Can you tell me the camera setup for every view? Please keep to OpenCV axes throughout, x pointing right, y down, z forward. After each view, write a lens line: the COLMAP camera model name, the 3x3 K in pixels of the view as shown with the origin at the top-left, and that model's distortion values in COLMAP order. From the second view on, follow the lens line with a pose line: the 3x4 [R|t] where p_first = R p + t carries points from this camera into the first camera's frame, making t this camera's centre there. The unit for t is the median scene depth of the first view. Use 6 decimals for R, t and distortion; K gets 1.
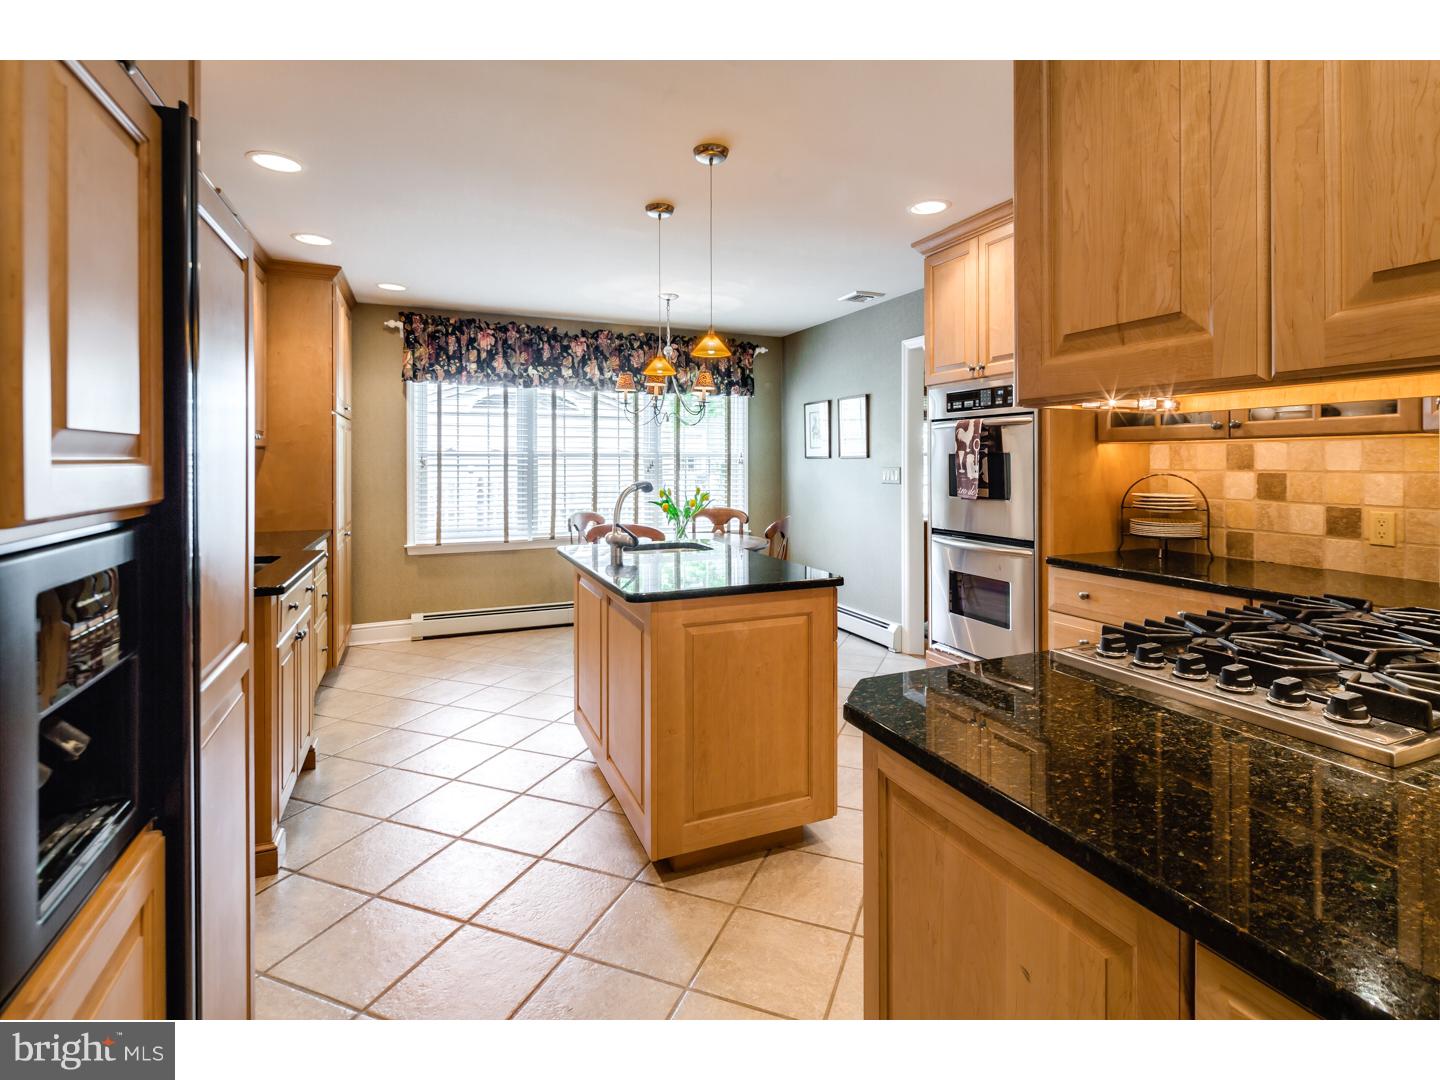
lens RADIAL K [[700.5, 0, 740.0], [0, 700.5, 467.4], [0, 0, 1]] dist [-0.000426, -0.001026]
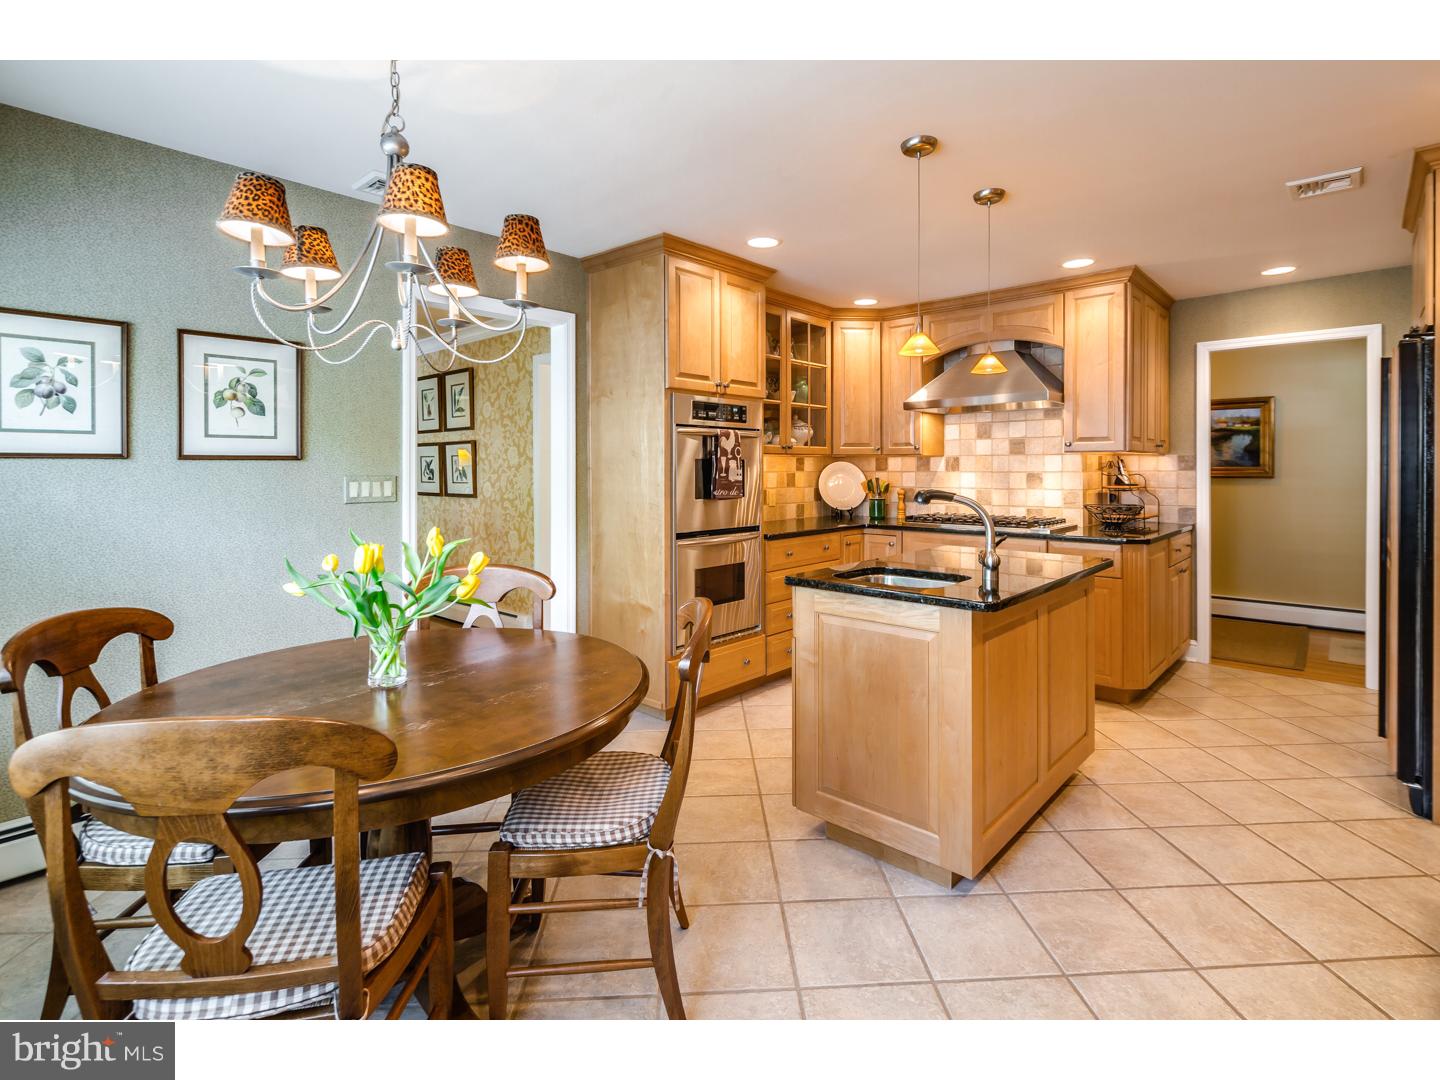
lens RADIAL K [[700.5, 0, 740.0], [0, 700.5, 467.4], [0, 0, 1]] dist [-0.000426, -0.001026]
pose [[-0.416833, 0.002888, 0.908978, -0.433646], [0.010873, 0.999939, 0.001809, -0.005059], [-0.908918, 0.010637, -0.416839, 0.876563]]
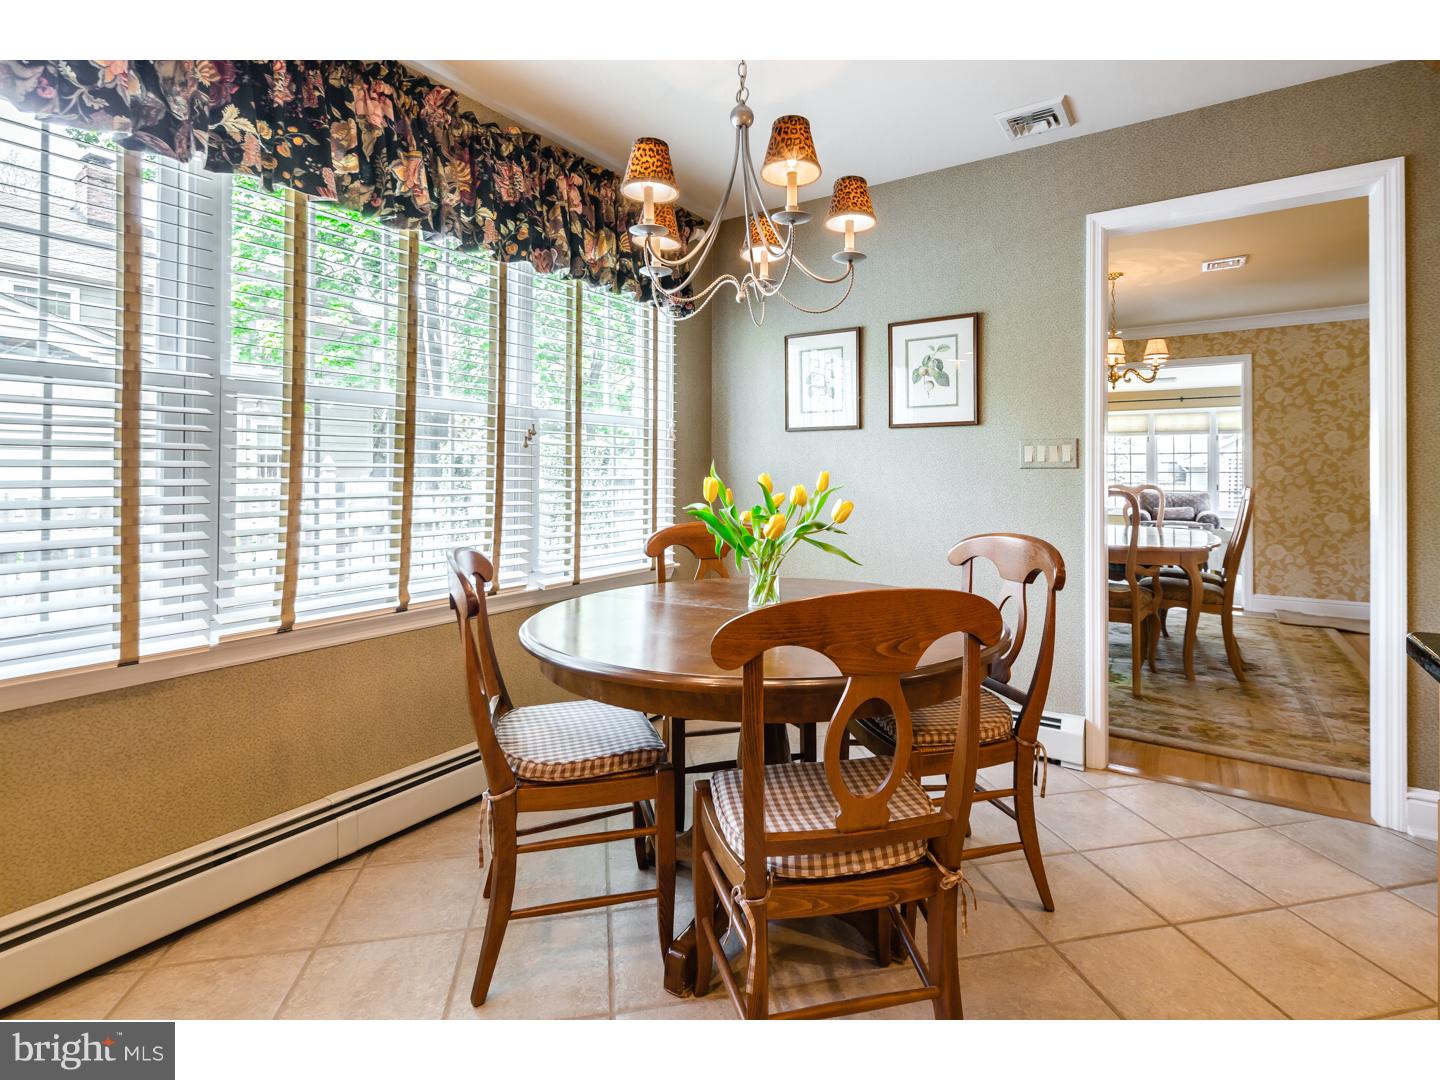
lens RADIAL K [[700.5, 0, 740.0], [0, 700.5, 467.4], [0, 0, 1]] dist [-0.000426, -0.001026]
pose [[0.840762, 0.004859, 0.541383, -0.273984], [0.003311, 0.999895, -0.014116, 0.026849], [-0.541395, 0.013660, 0.840658, 0.600440]]
